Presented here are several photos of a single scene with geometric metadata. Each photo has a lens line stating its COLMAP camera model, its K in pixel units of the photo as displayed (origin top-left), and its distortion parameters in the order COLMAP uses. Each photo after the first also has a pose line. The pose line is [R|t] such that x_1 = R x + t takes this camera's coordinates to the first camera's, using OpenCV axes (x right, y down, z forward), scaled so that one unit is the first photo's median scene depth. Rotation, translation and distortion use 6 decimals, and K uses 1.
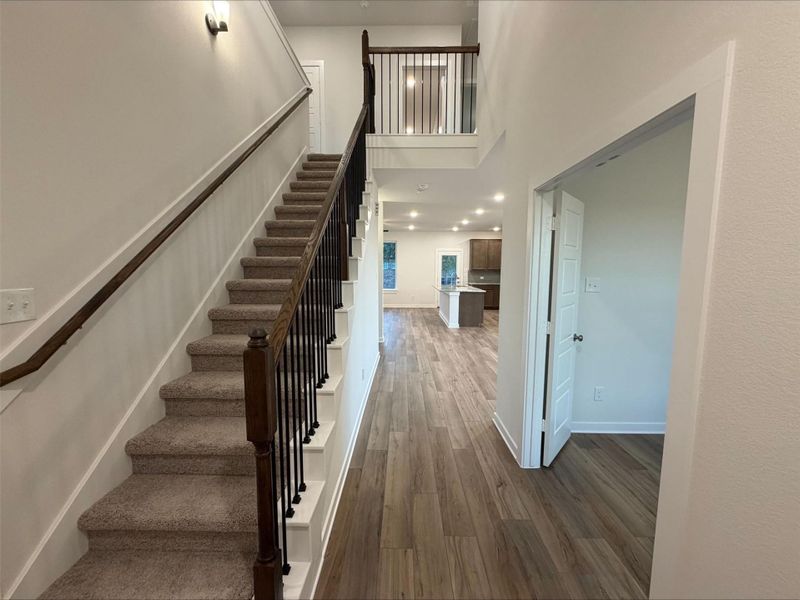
lens RADIAL K [[319.8, 0, 400.0], [0, 319.8, 300.0], [0, 0, 1]] dist [-0.000277, 0.000010]
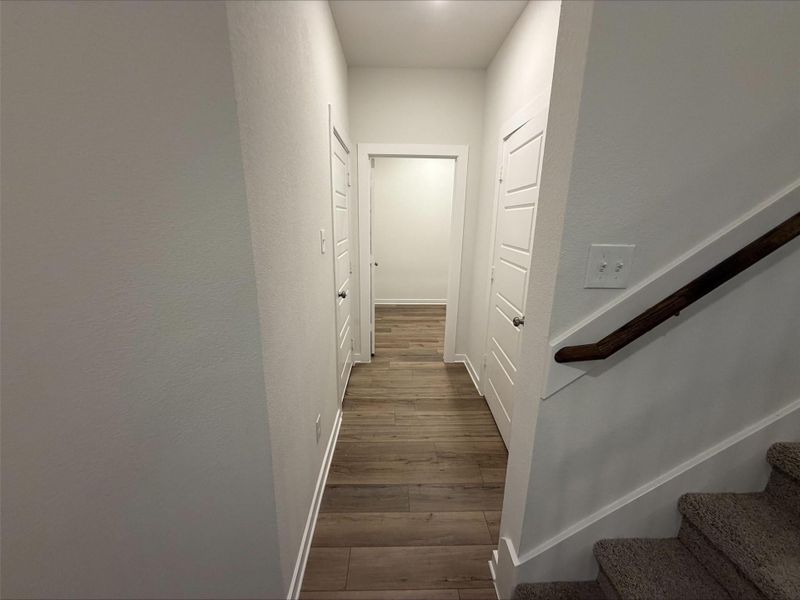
lens RADIAL K [[319.8, 0, 400.0], [0, 319.8, 300.0], [0, 0, 1]] dist [-0.000277, 0.000010]
pose [[0.035589, 0.237420, -0.970755, -0.227373], [-0.126497, 0.964628, 0.231284, -0.008241], [0.991328, 0.114566, 0.064363, 0.228380]]
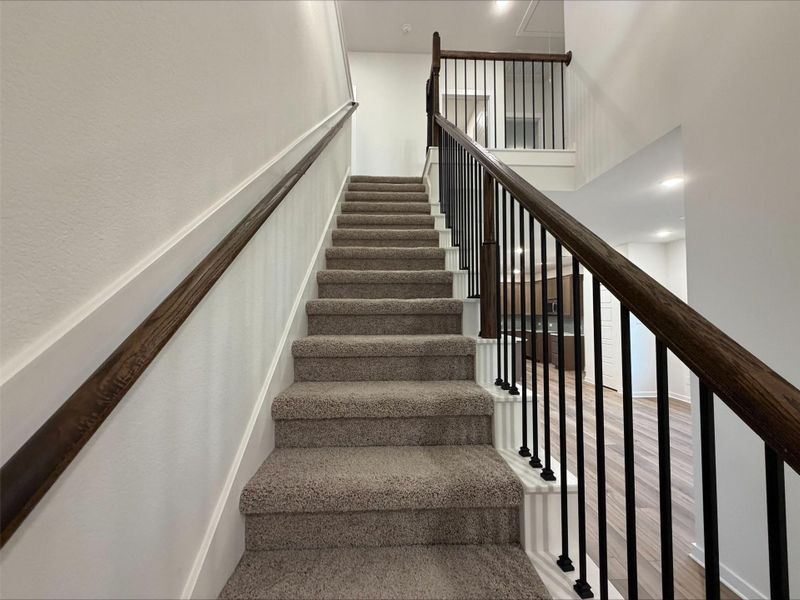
lens RADIAL K [[319.8, 0, 400.0], [0, 319.8, 300.0], [0, 0, 1]] dist [-0.000277, 0.000010]
pose [[0.998201, 0.000434, 0.059948, -0.401972], [0.007885, 0.990337, -0.138455, -0.052365], [-0.059429, 0.138679, 0.988553, 0.434432]]
